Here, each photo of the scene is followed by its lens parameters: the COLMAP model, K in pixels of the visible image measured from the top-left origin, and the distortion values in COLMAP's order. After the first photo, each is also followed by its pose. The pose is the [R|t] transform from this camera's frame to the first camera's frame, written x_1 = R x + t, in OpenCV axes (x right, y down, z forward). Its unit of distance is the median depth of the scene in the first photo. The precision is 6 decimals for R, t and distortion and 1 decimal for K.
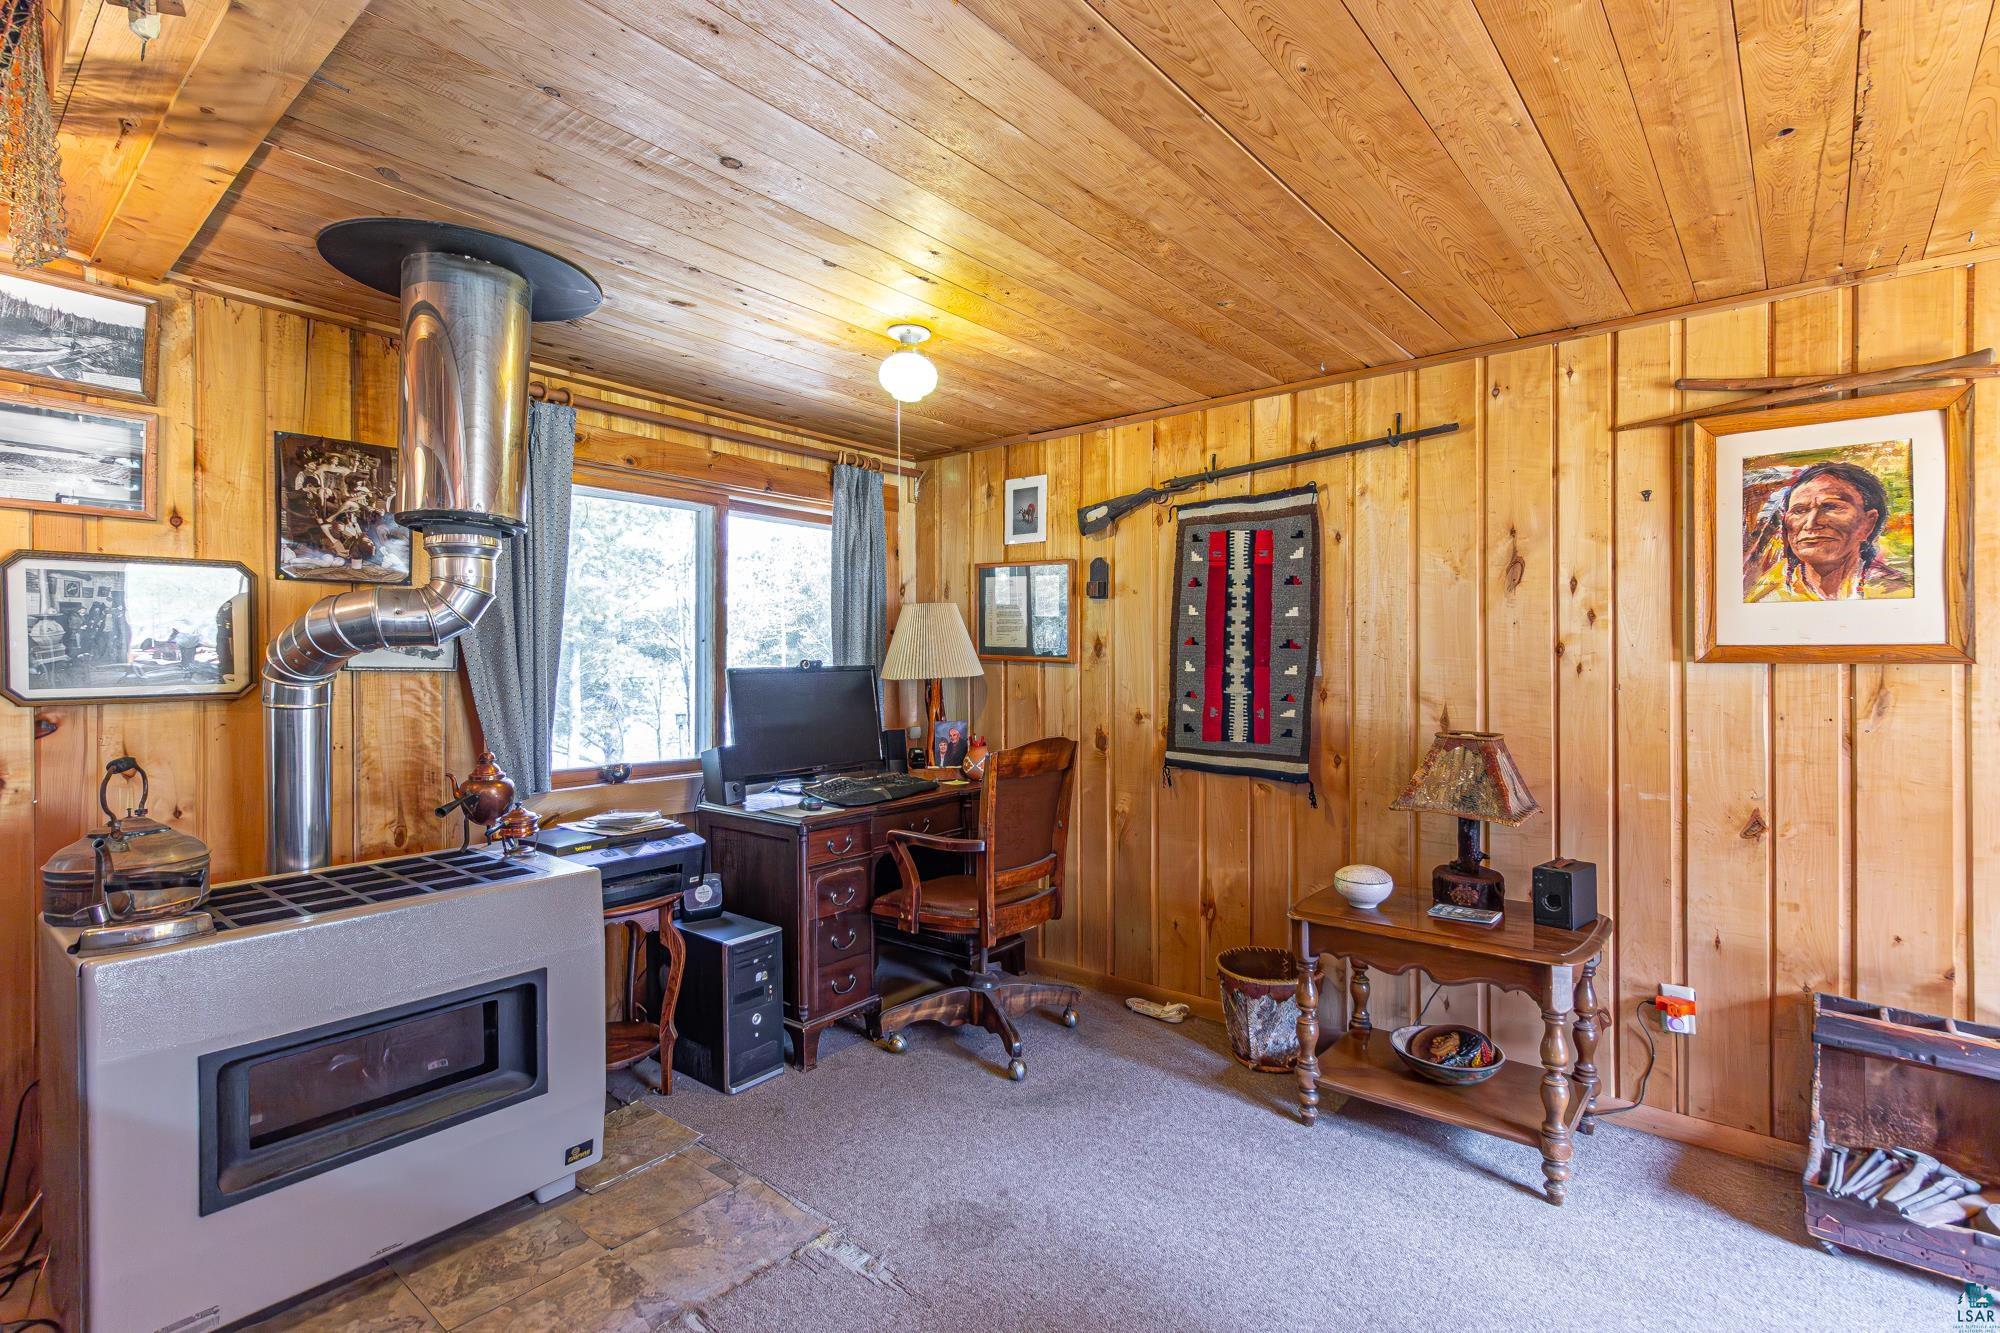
lens RADIAL K [[956.1, 0, 1035.1], [0, 956.1, 665.7], [0, 0, 1]] dist [0.015856, -0.000202]
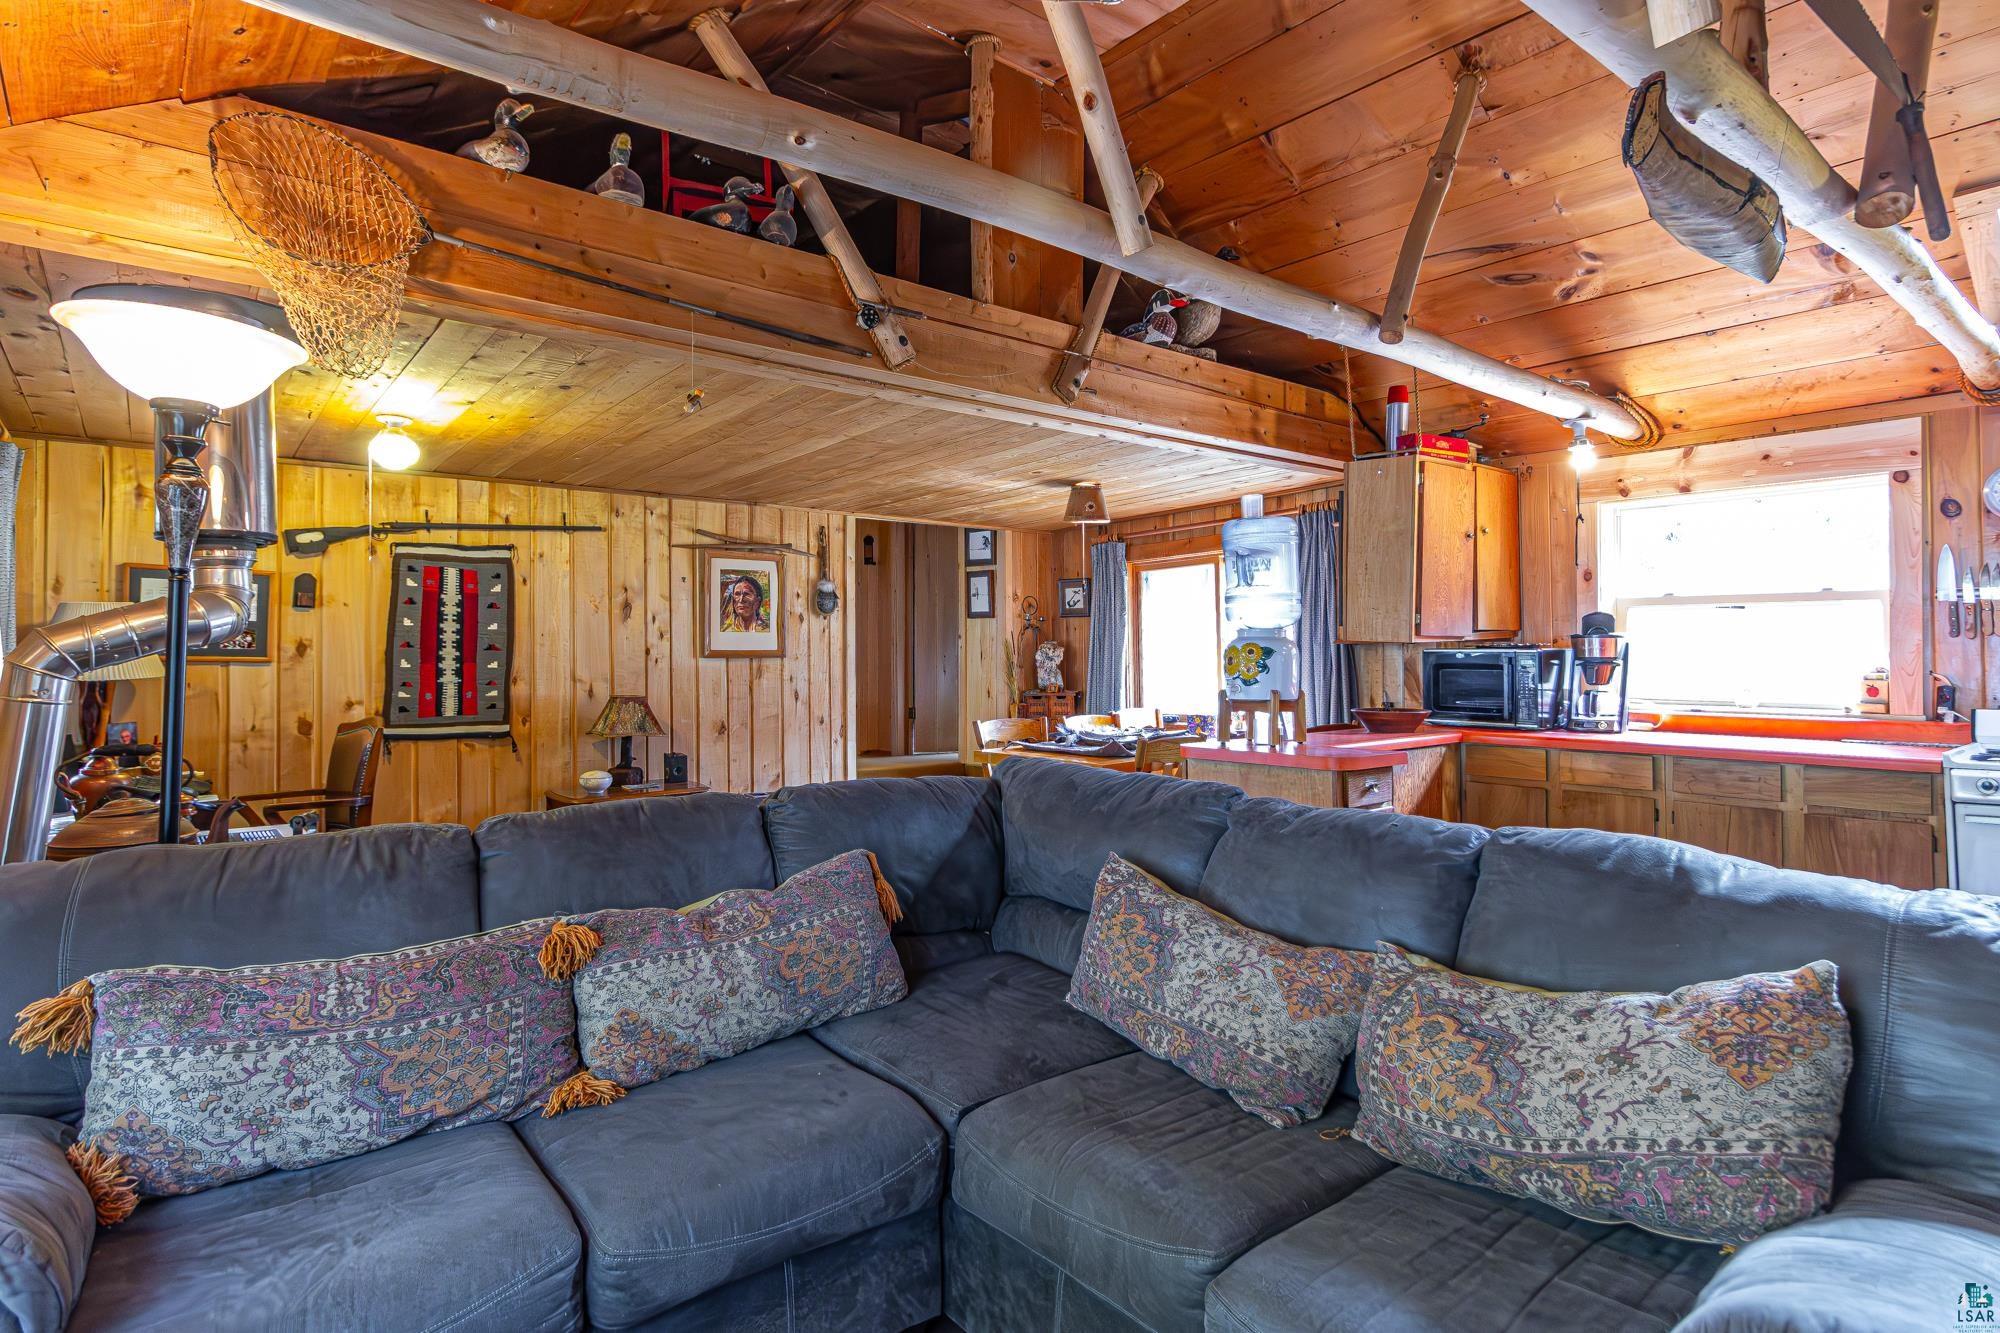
lens RADIAL K [[1008.4, 0, 1003.9], [0, 1008.4, 652.5], [0, 0, 1]] dist [-0.001013, -0.000220]
pose [[0.221756, 0.005051, 0.975089, -1.102532], [0.015710, 0.999838, -0.008752, 0.011765], [-0.974976, 0.017259, 0.221641, -0.144183]]
